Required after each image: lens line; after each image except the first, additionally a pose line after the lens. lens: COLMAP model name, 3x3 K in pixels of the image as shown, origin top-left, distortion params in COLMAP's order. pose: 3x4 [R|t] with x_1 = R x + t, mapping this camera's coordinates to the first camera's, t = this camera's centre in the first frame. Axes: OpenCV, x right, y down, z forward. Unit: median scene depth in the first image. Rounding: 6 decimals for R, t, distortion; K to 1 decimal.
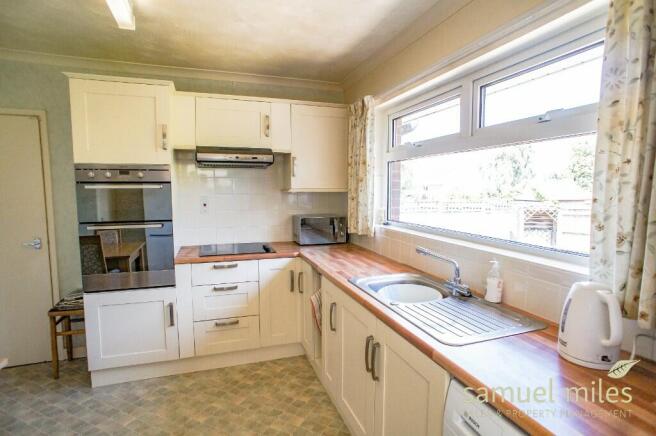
lens RADIAL K [[355.3, 0, 332.2], [0, 355.3, 220.2], [0, 0, 1]] dist [-0.081160, 0.054600]
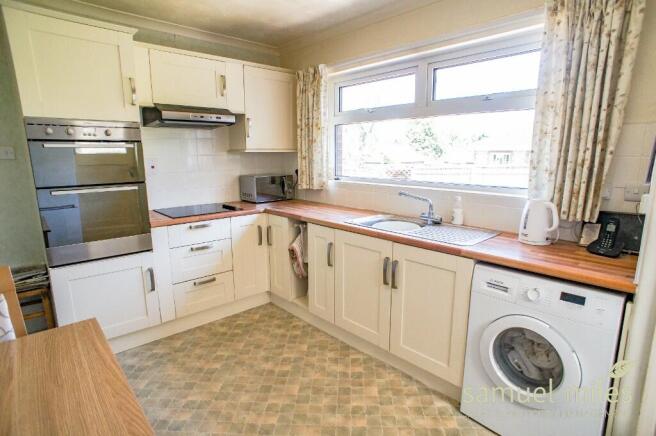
lens RADIAL K [[363.7, 0, 328.7], [0, 363.7, 220.1], [0, 0, 1]] dist [-0.069710, 0.050650]
pose [[0.916343, -0.077122, 0.392896, -0.377563], [0.041060, 0.994201, 0.099391, 0.026739], [-0.398283, -0.074944, 0.914196, -0.093704]]
